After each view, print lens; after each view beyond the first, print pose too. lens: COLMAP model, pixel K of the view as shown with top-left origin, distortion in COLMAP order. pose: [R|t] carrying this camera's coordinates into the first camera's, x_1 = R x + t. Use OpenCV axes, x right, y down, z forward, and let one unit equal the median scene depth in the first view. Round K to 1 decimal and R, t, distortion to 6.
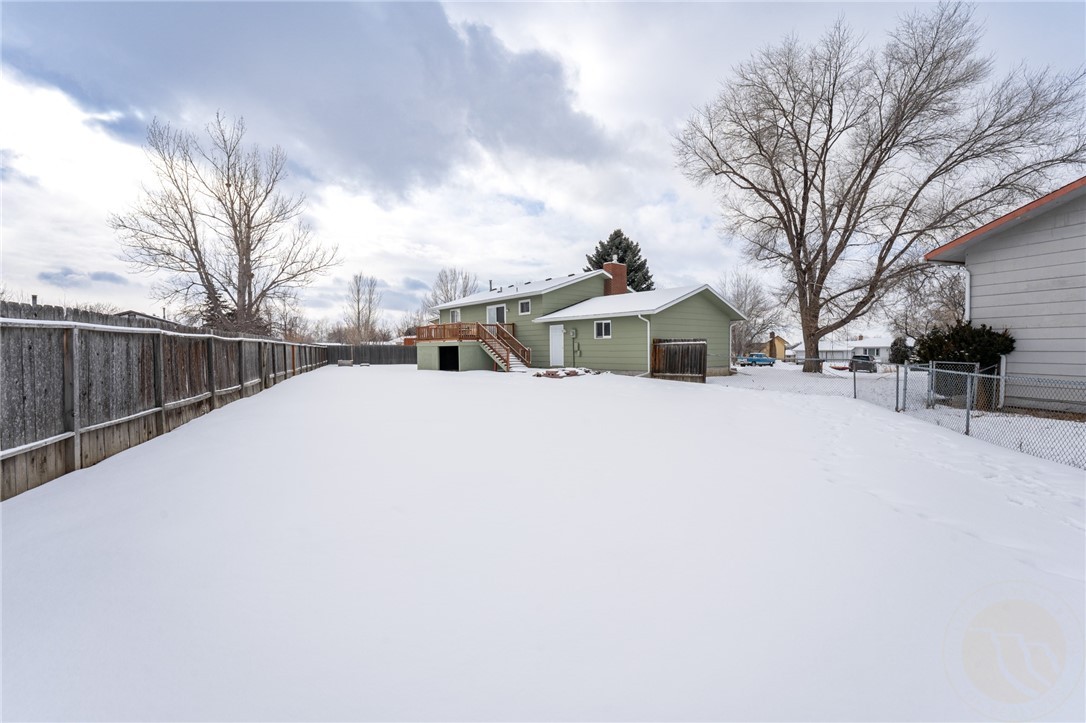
lens RADIAL K [[437.7, 0, 543.0], [0, 437.7, 361.5], [0, 0, 1]] dist [0.008292, -0.000122]
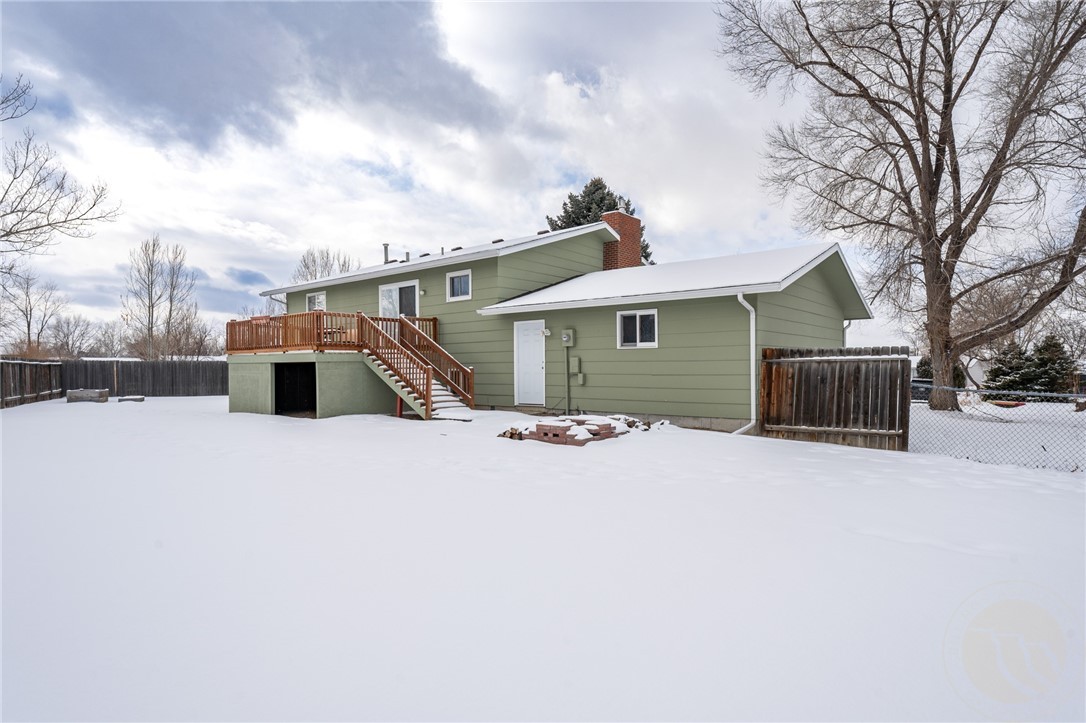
lens RADIAL K [[518.6, 0, 545.3], [0, 518.6, 383.5], [0, 0, 1]] dist [-0.001660, 0.000270]
pose [[0.982245, -0.001005, 0.187602, -0.058939], [0.000971, 0.999999, 0.000270, -0.013181], [-0.187602, -0.000083, 0.982245, 0.422501]]
